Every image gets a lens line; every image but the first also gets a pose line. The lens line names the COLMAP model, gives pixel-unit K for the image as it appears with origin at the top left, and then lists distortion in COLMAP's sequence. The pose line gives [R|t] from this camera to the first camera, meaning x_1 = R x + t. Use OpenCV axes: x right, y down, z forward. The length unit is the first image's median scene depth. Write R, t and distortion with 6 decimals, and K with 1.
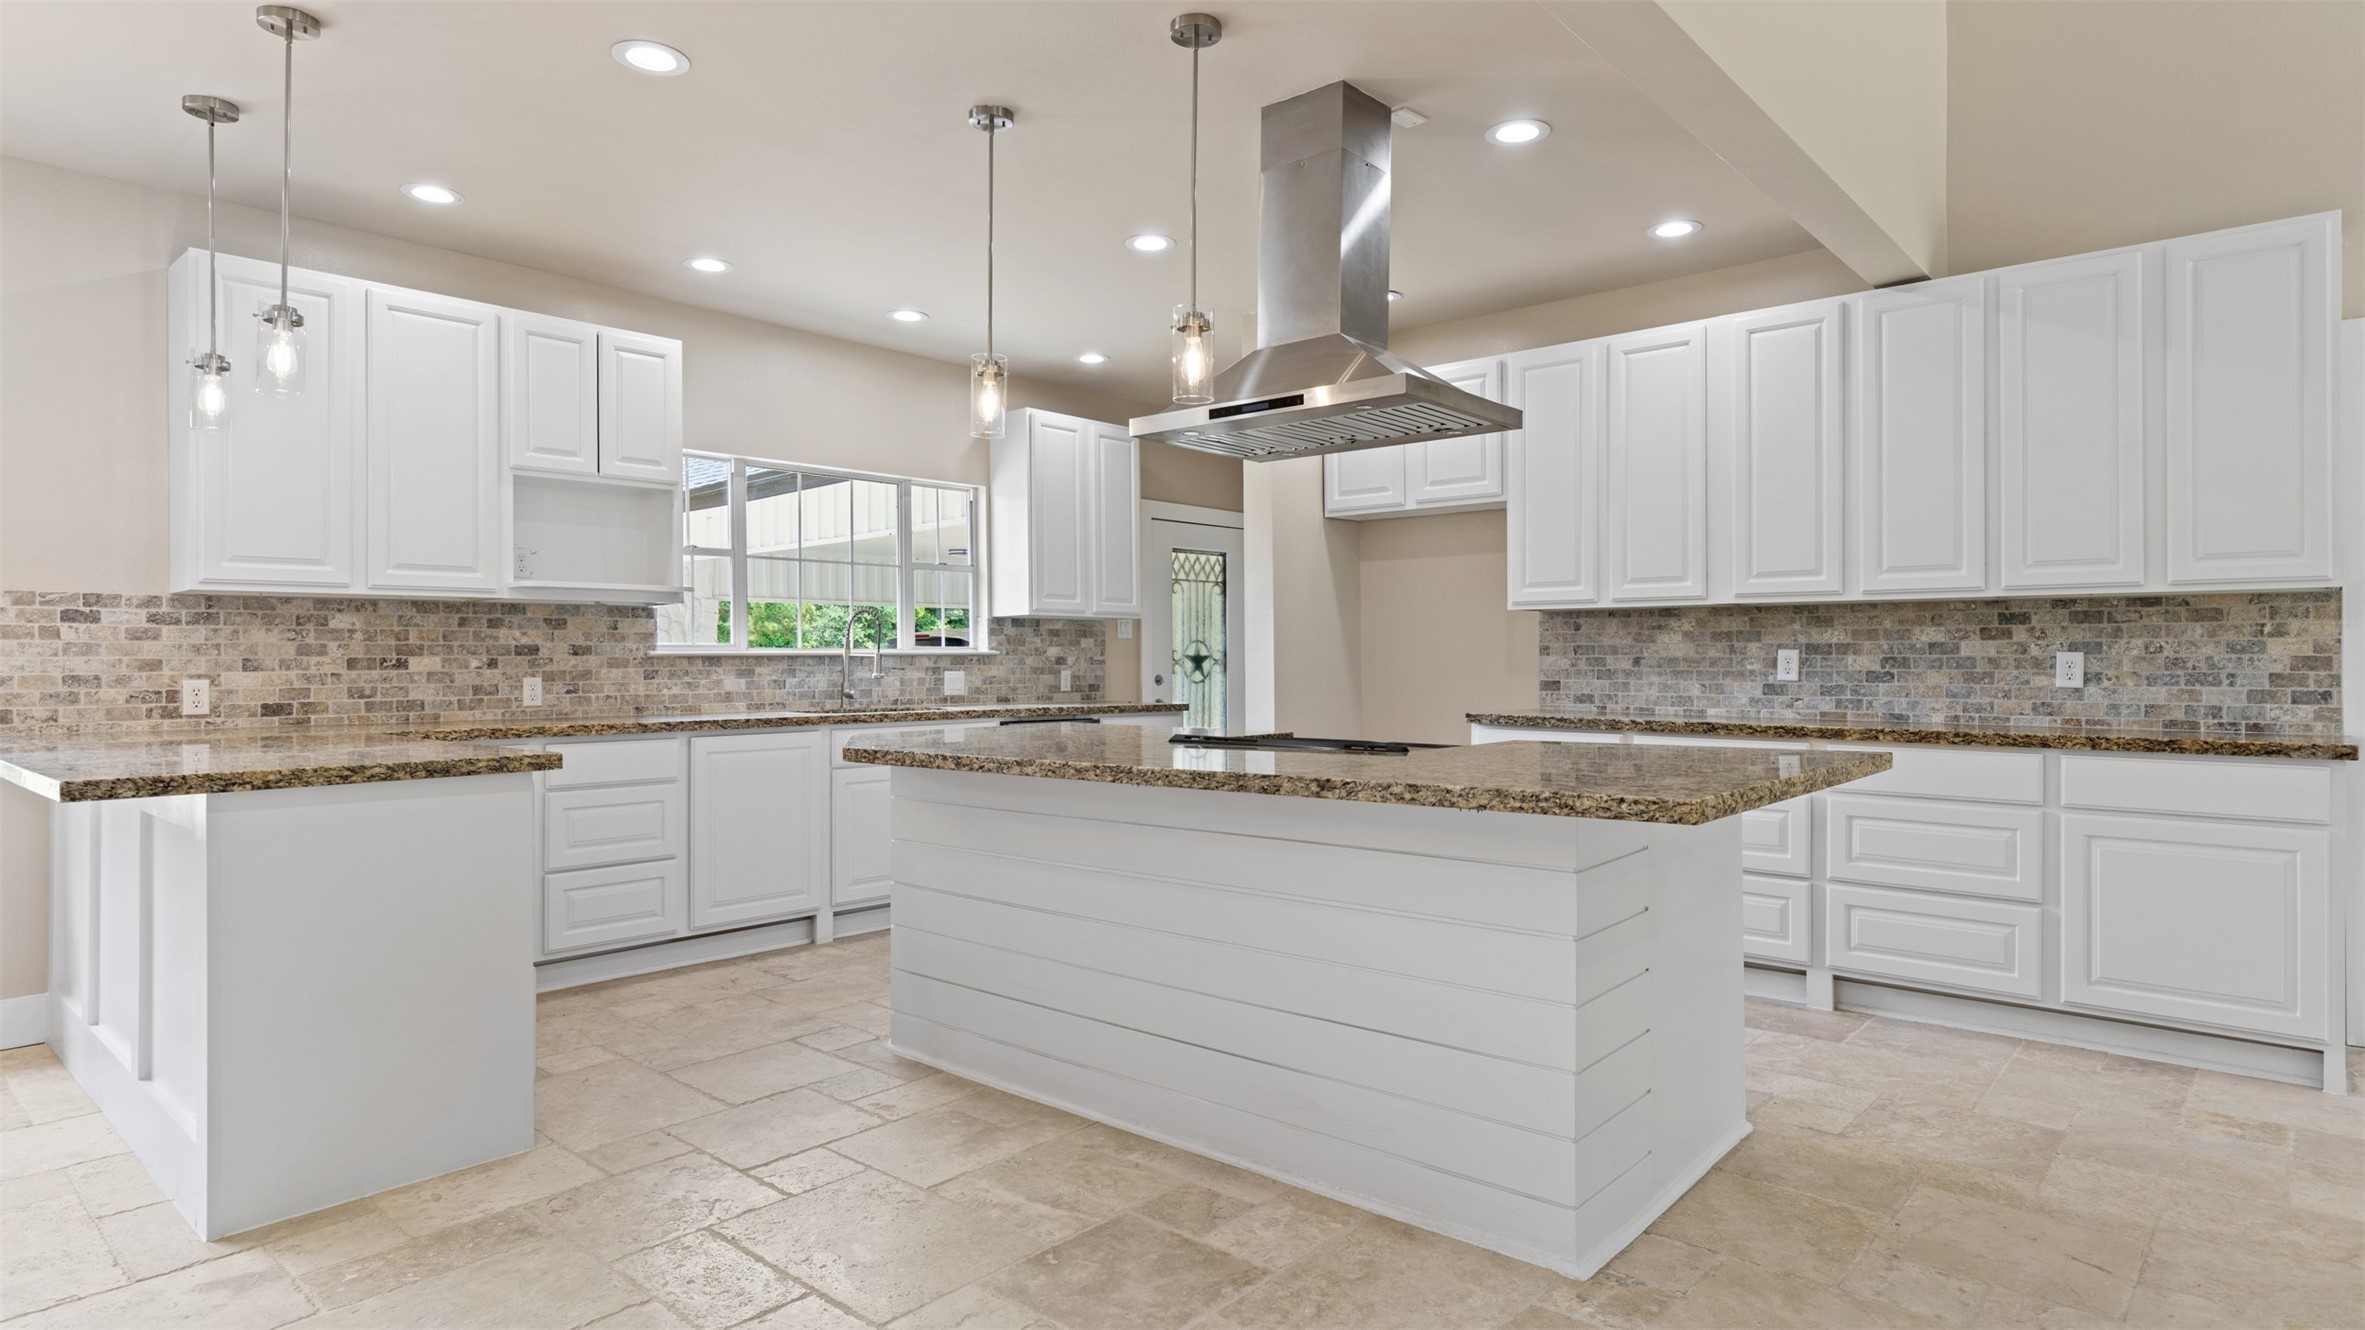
lens RADIAL K [[1276.5, 0, 1185.3], [0, 1276.5, 652.5], [0, 0, 1]] dist [0.002017, -0.000965]
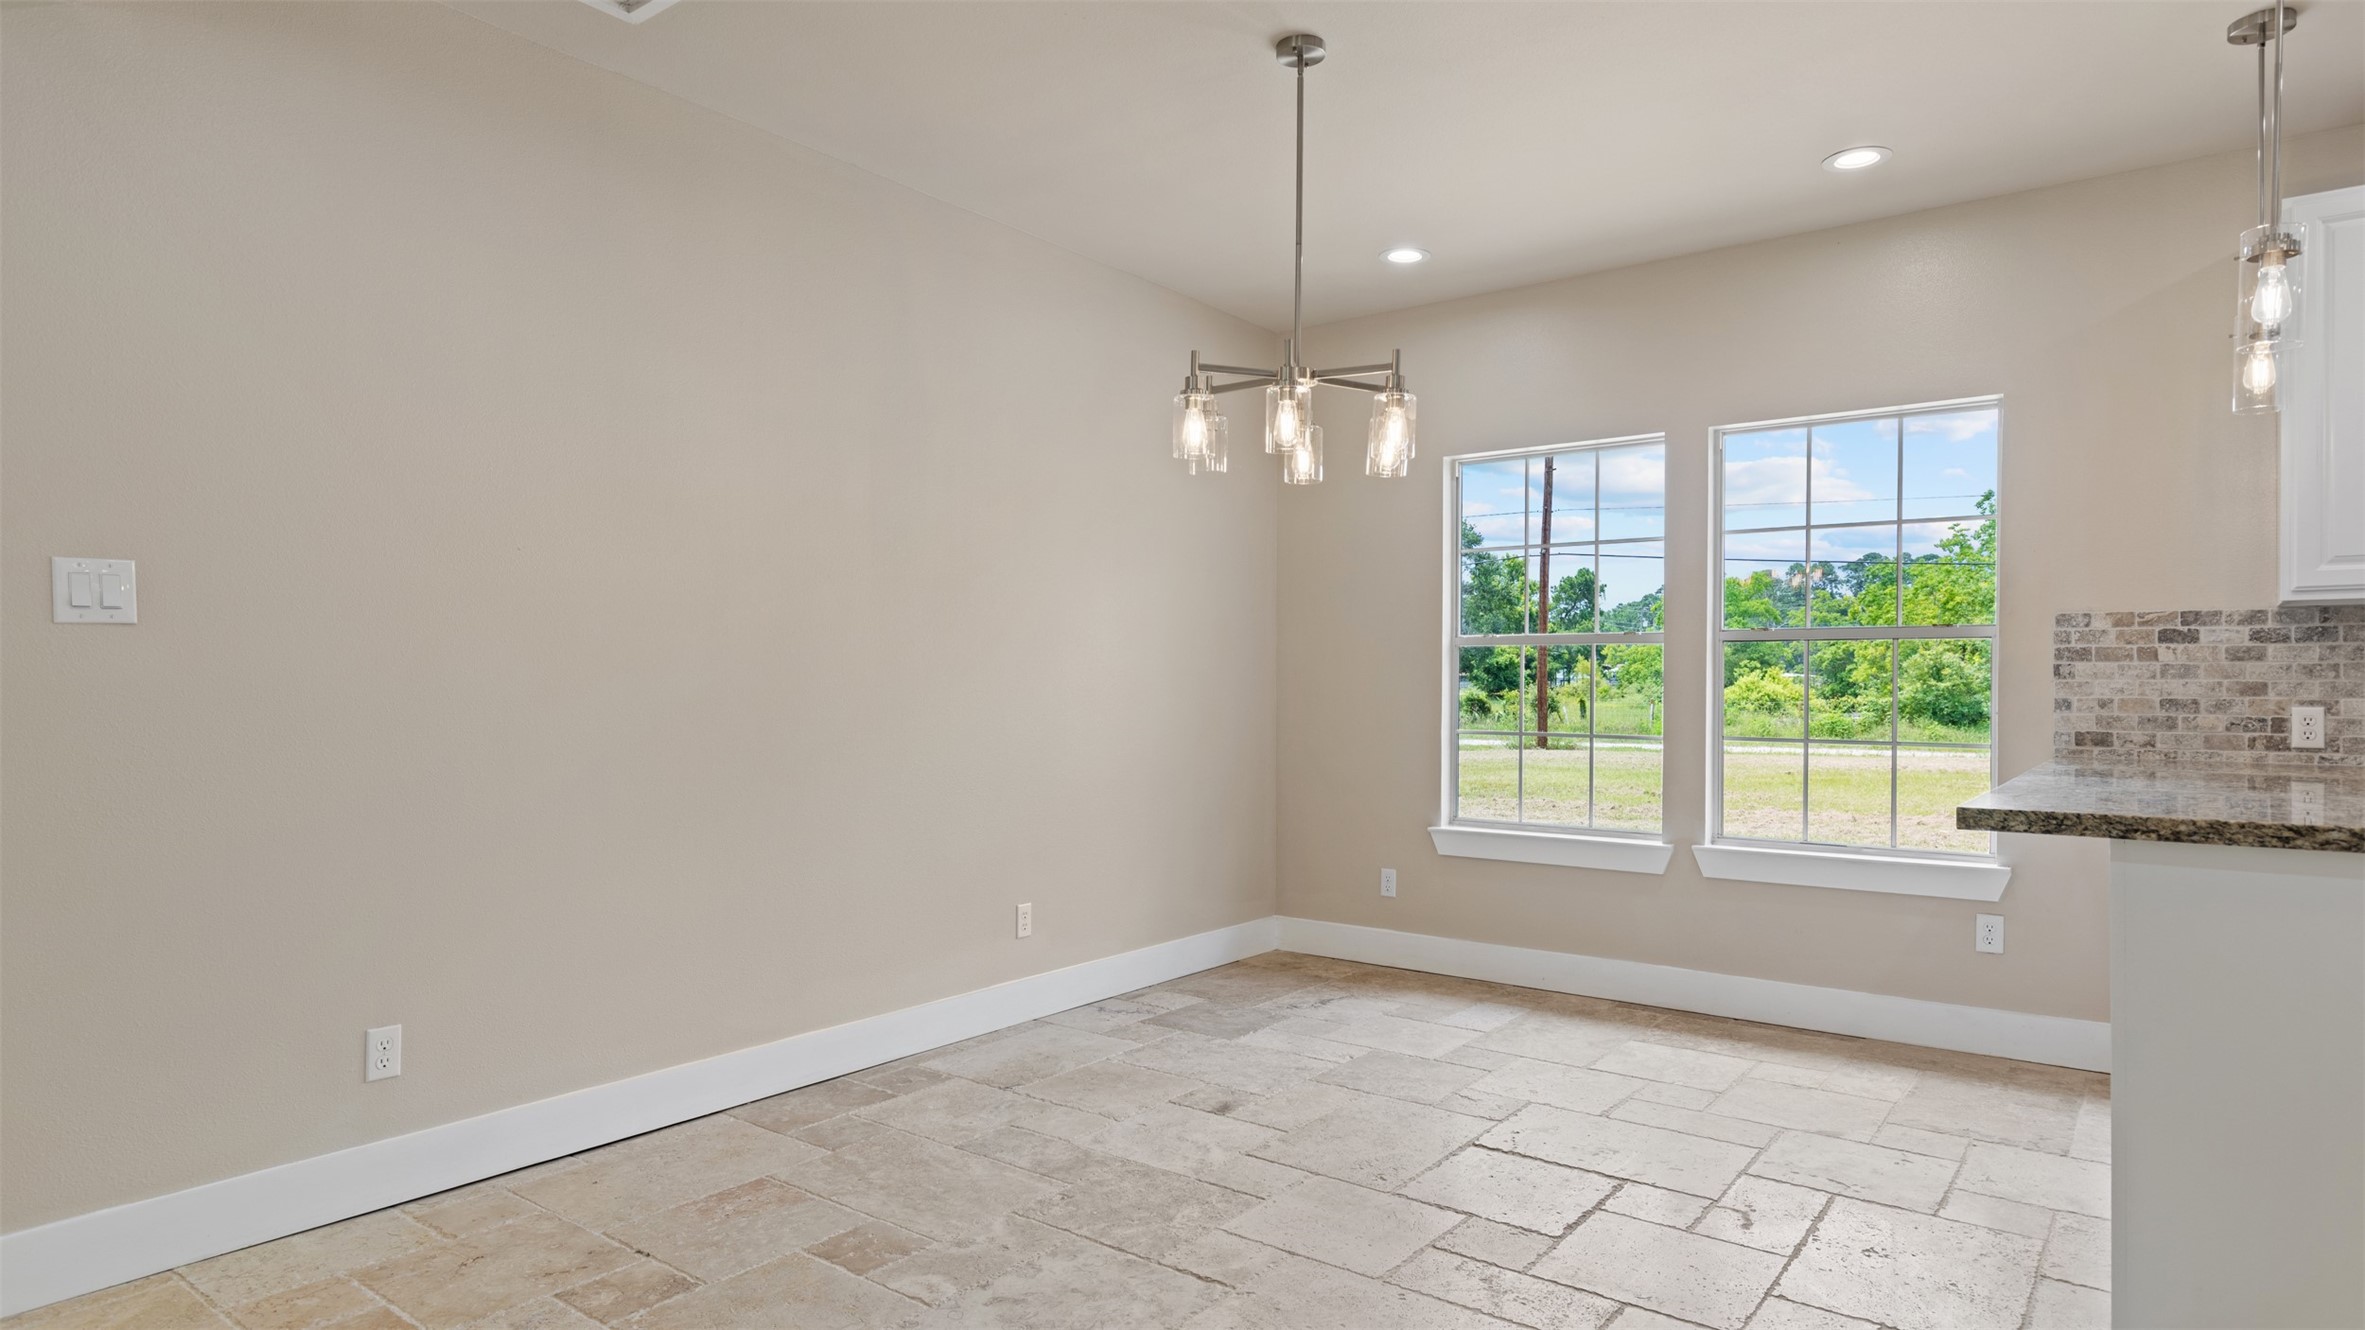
lens RADIAL K [[1320.4, 0, 1189.2], [0, 1320.4, 680.6], [0, 0, 1]] dist [-0.001731, -0.000188]
pose [[0.071453, 0.001695, -0.997443, 0.040673], [0.001630, 0.999997, 0.001816, 0.001155], [0.997443, -0.001756, 0.071450, 0.177839]]
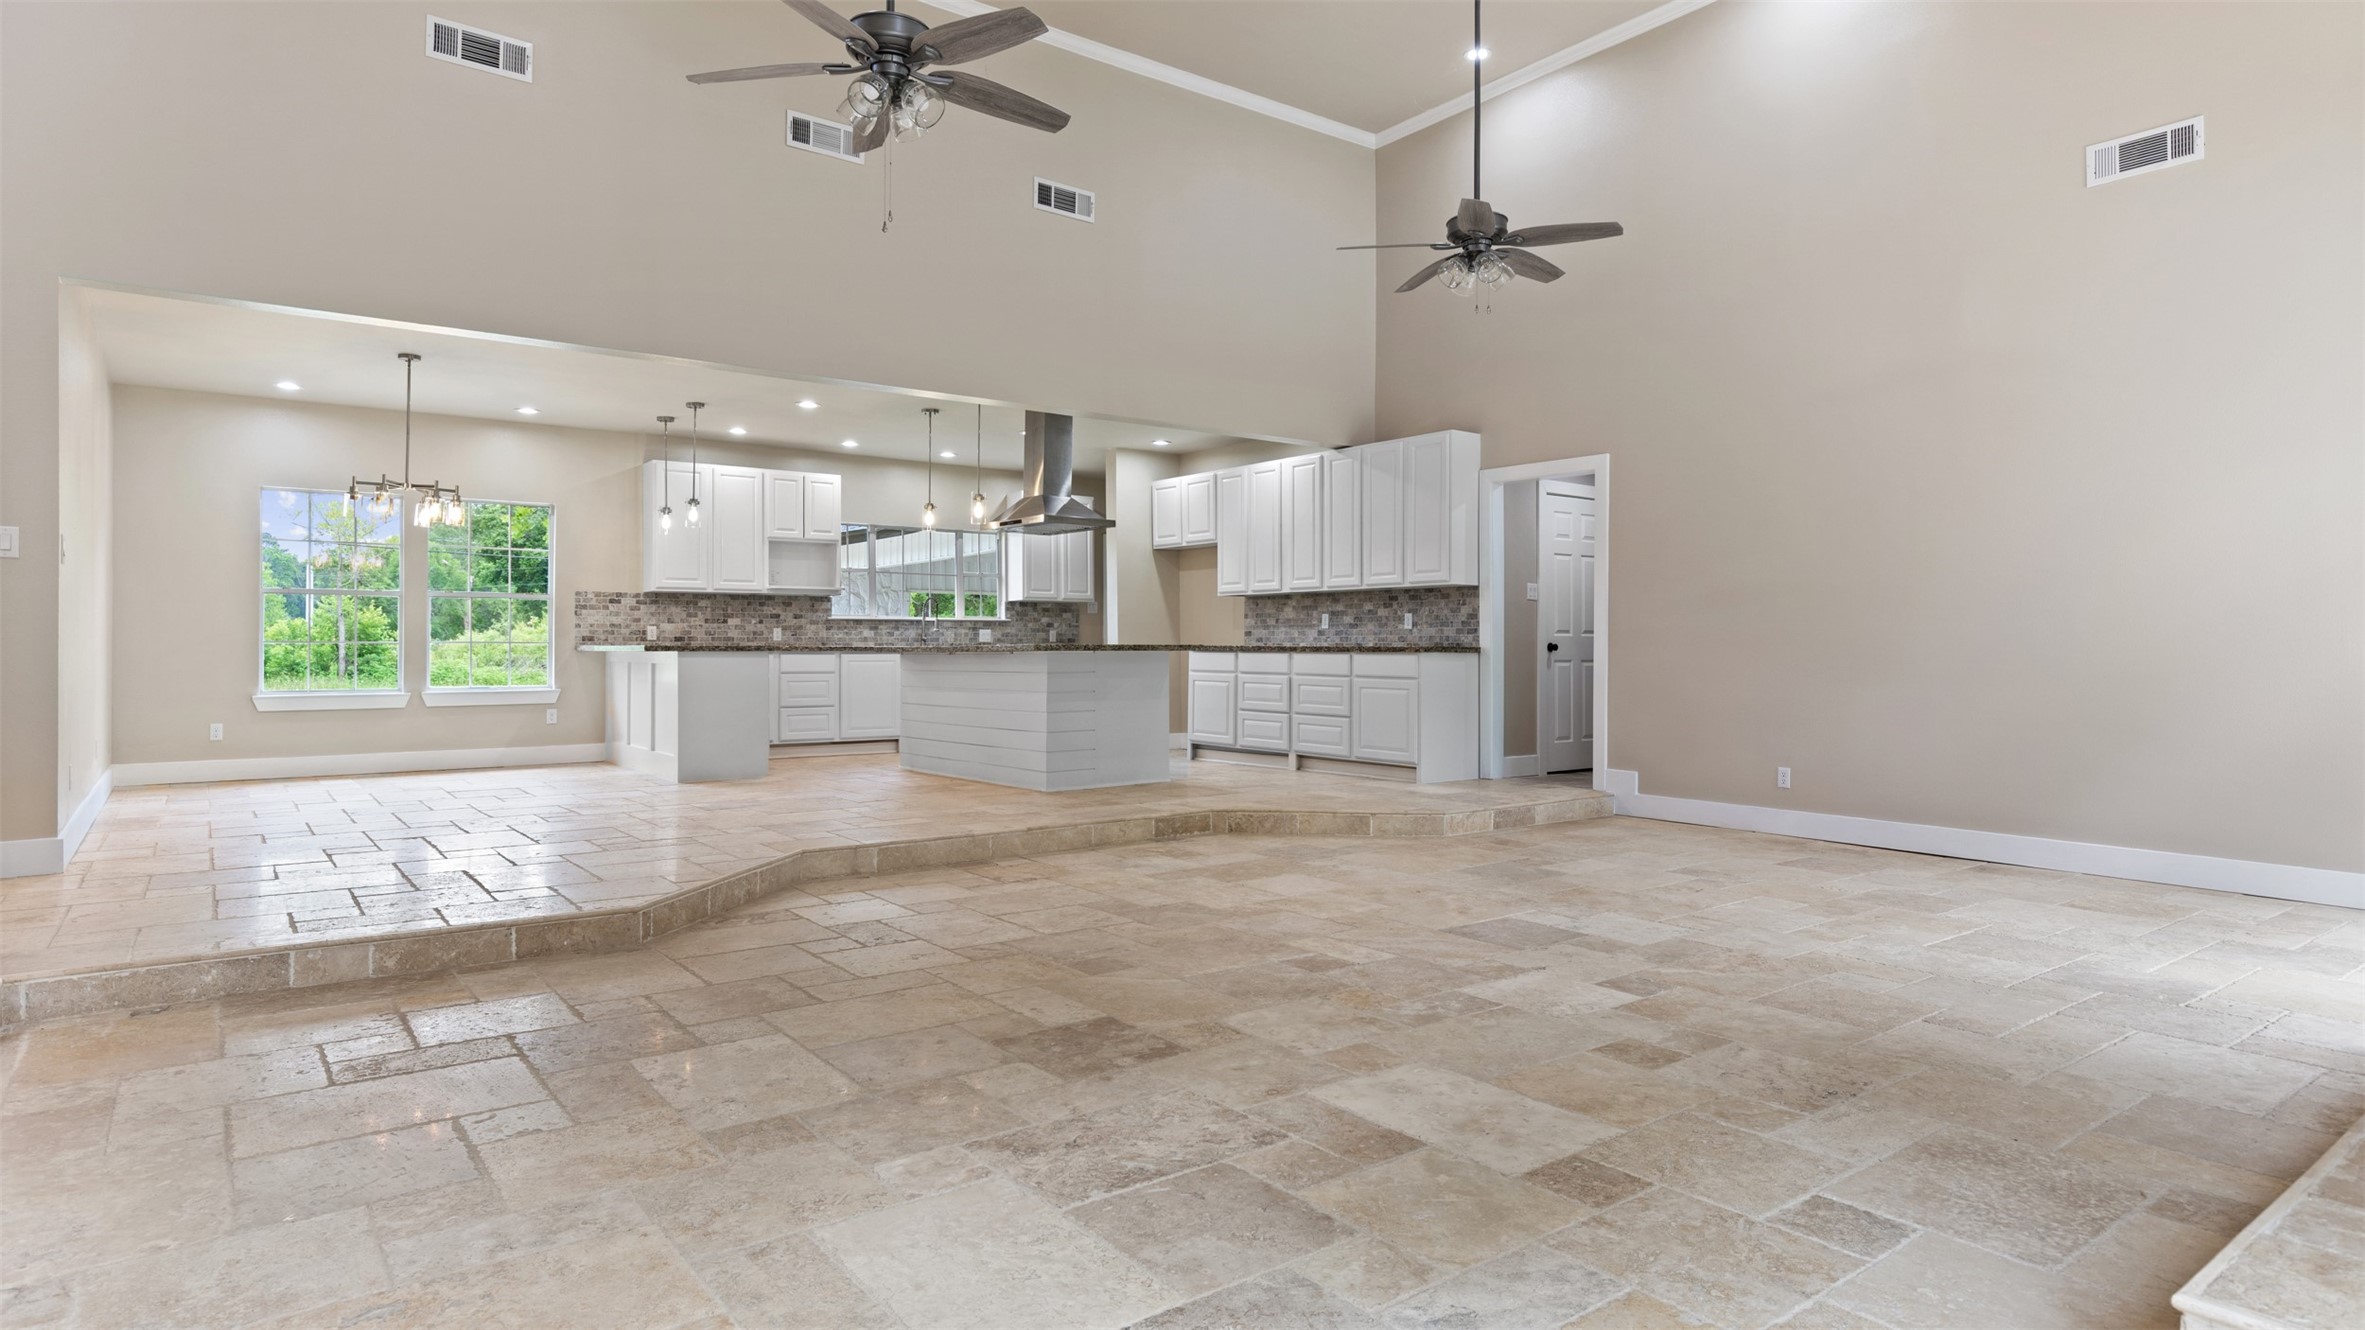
lens RADIAL K [[1283.8, 0, 1183.2], [0, 1283.8, 648.5], [0, 0, 1]] dist [0.000991, -0.000005]
pose [[0.980788, 0.002195, -0.195066, 0.681359], [-0.001318, 0.999988, 0.004627, 0.047252], [0.195074, -0.004281, 0.980779, -1.165195]]
